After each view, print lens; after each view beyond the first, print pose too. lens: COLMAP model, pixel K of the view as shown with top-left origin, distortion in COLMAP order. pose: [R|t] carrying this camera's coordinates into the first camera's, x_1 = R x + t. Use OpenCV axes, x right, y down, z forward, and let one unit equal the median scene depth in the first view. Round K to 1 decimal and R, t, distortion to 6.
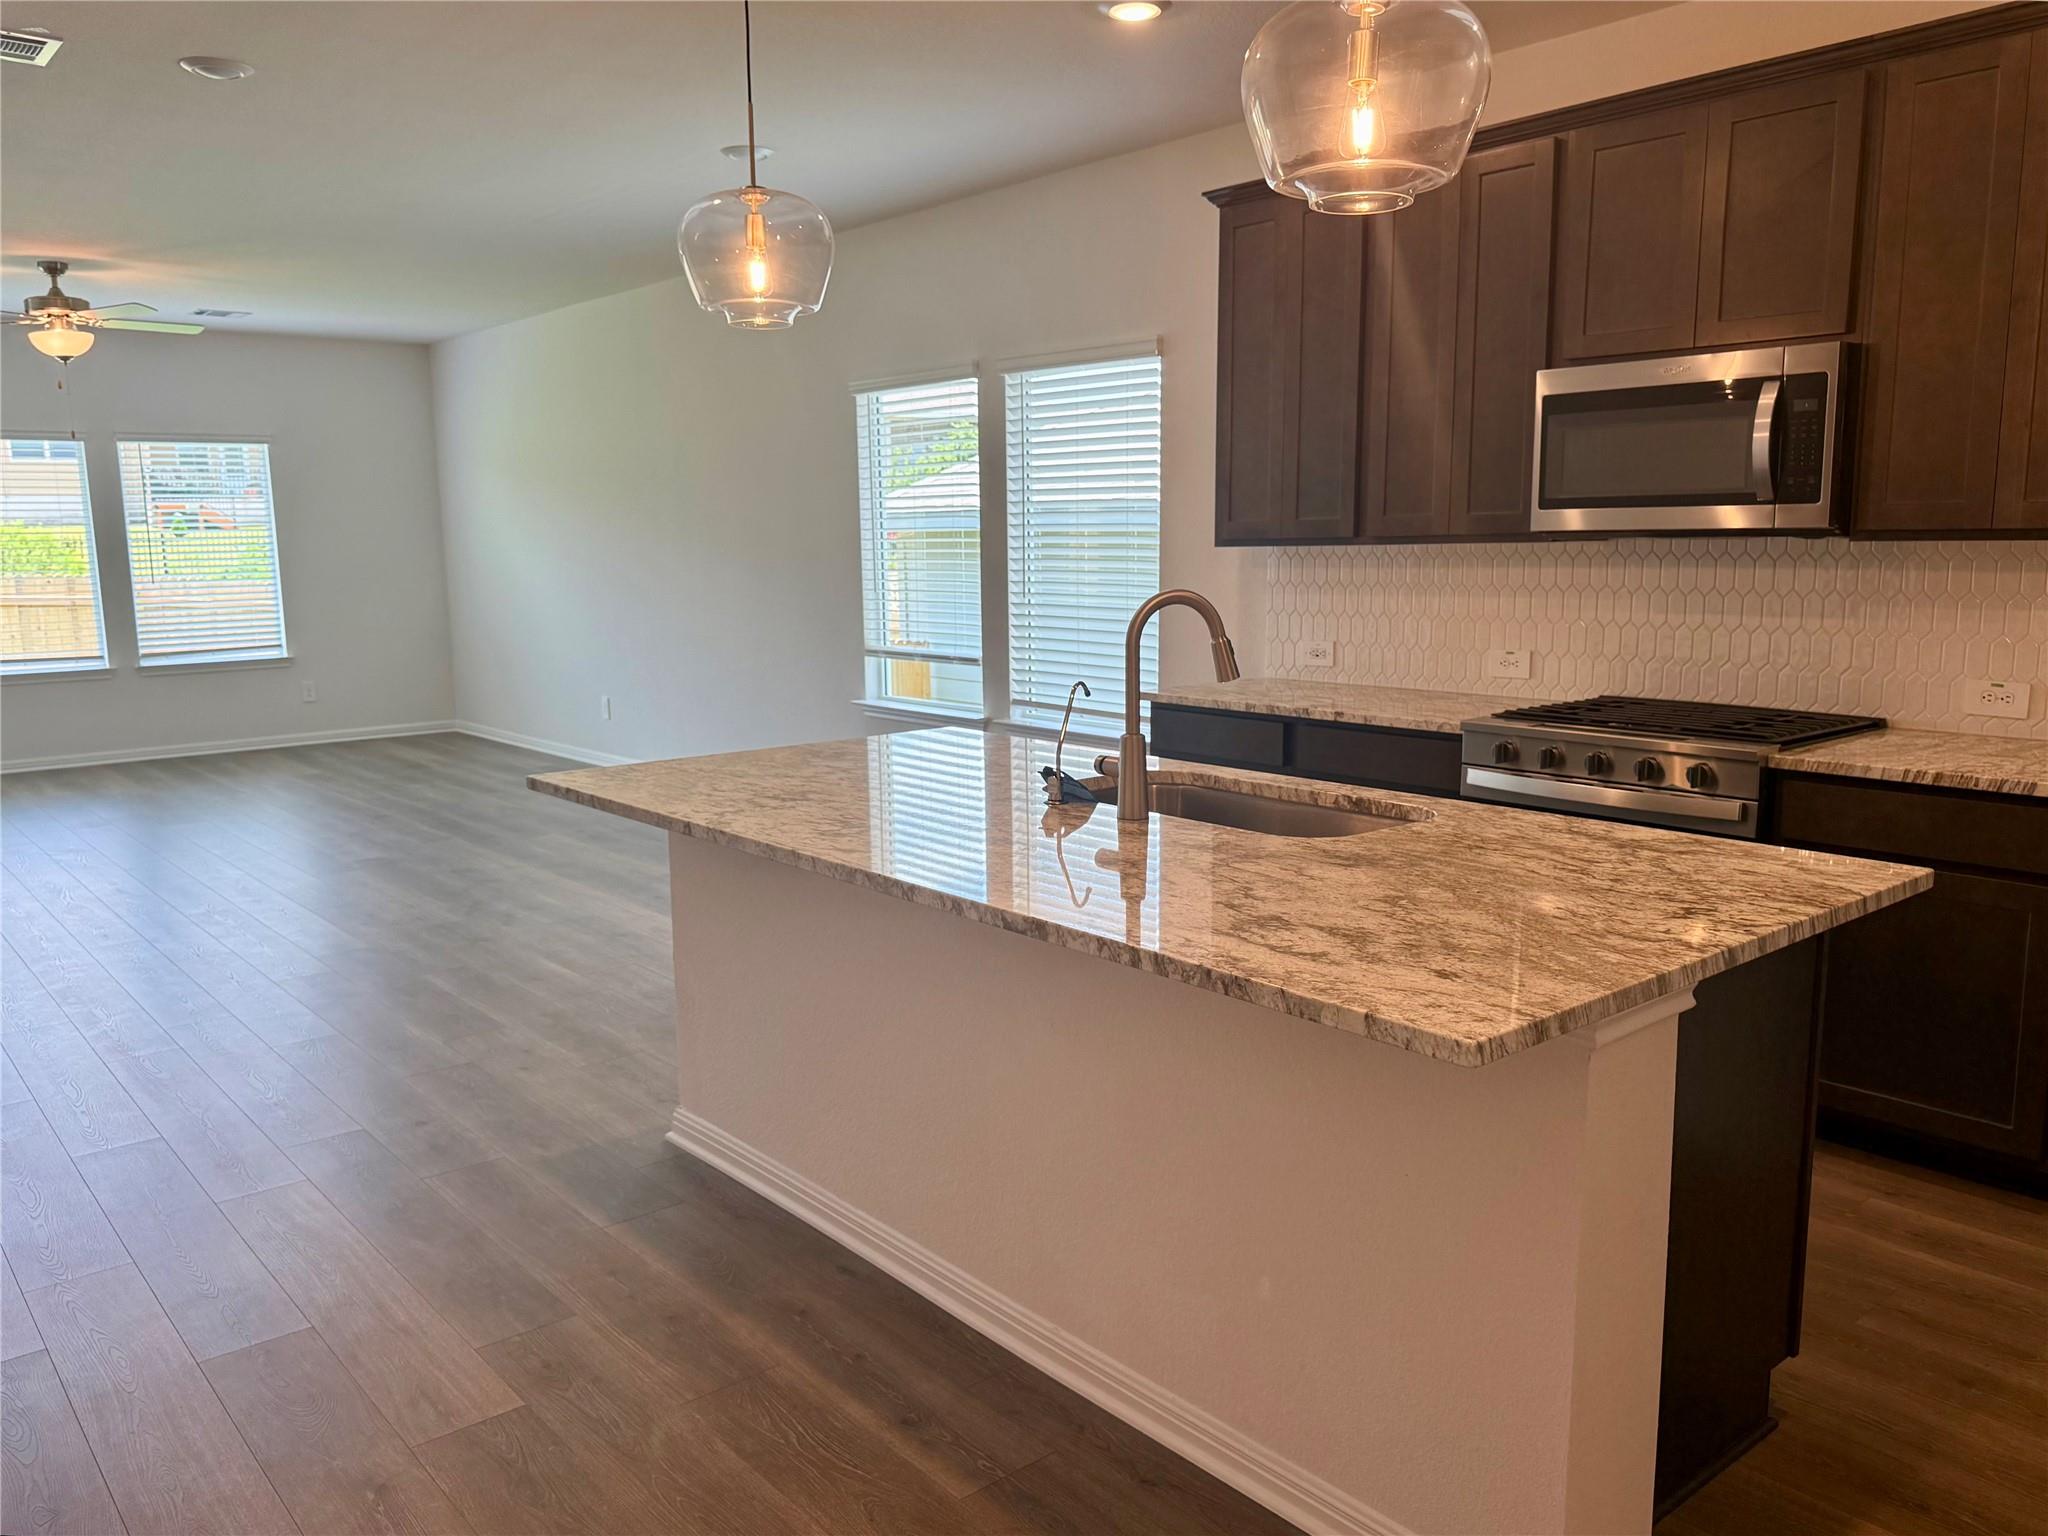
lens RADIAL K [[1523.3, 0, 1031.4], [0, 1523.3, 786.6], [0, 0, 1]] dist [0.051303, -0.073378]
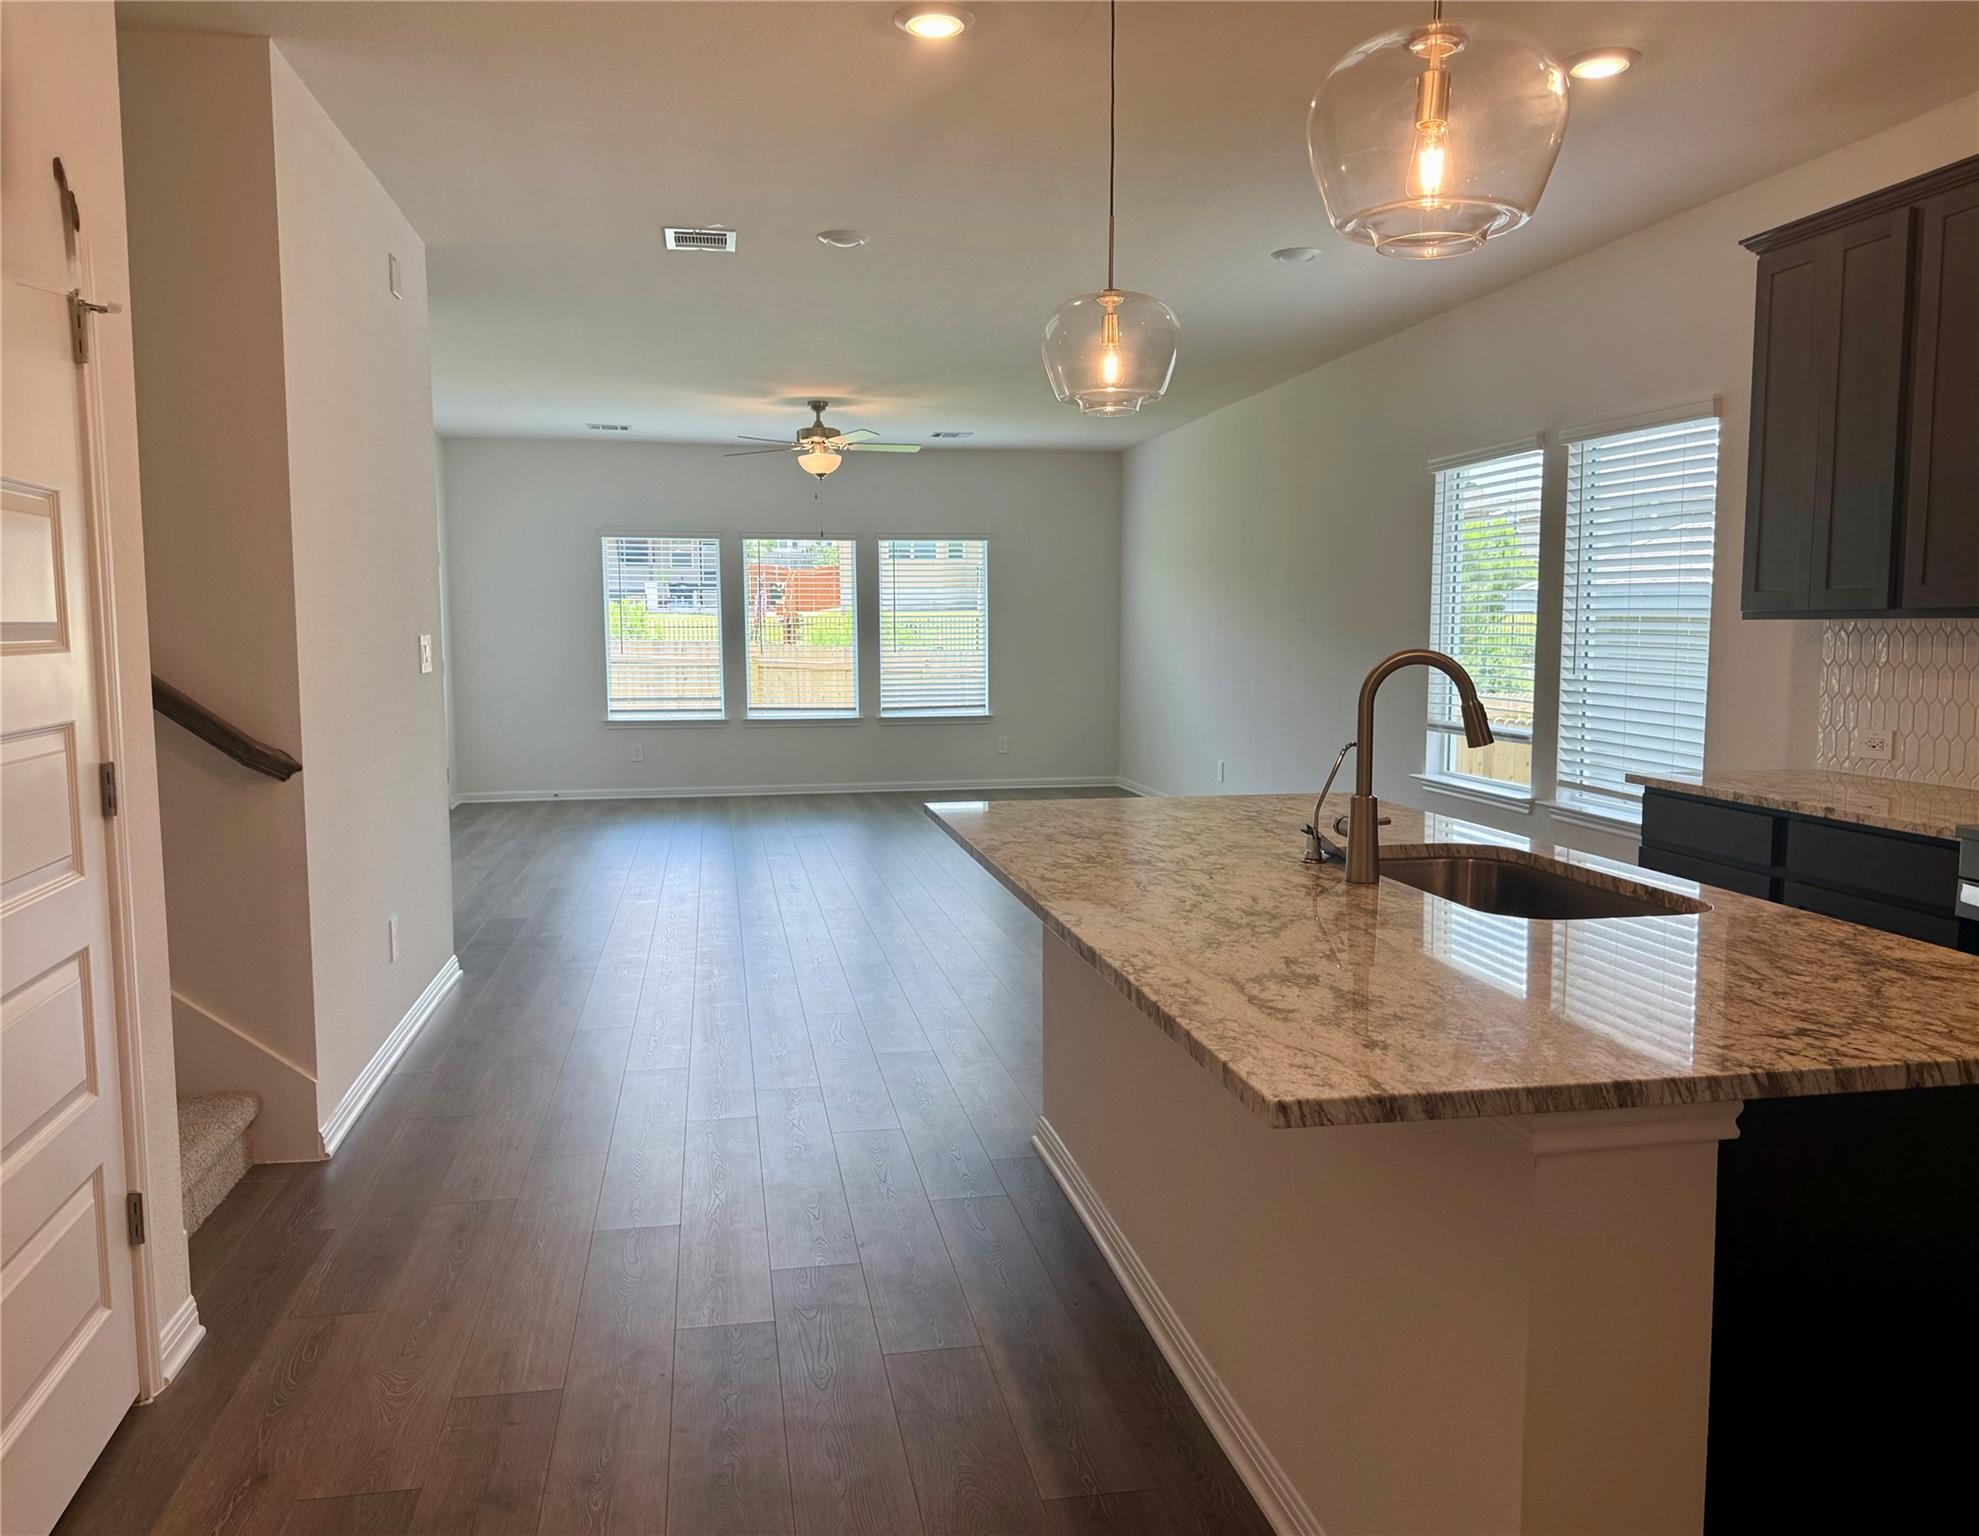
lens RADIAL K [[1479.9, 0, 986.0], [0, 1479.9, 780.2], [0, 0, 1]] dist [0.009230, -0.044060]
pose [[0.854361, 0.060537, -0.516143, 0.202046], [-0.089525, 0.995488, -0.031432, 0.004365], [0.511911, 0.073062, 0.855926, 0.034276]]
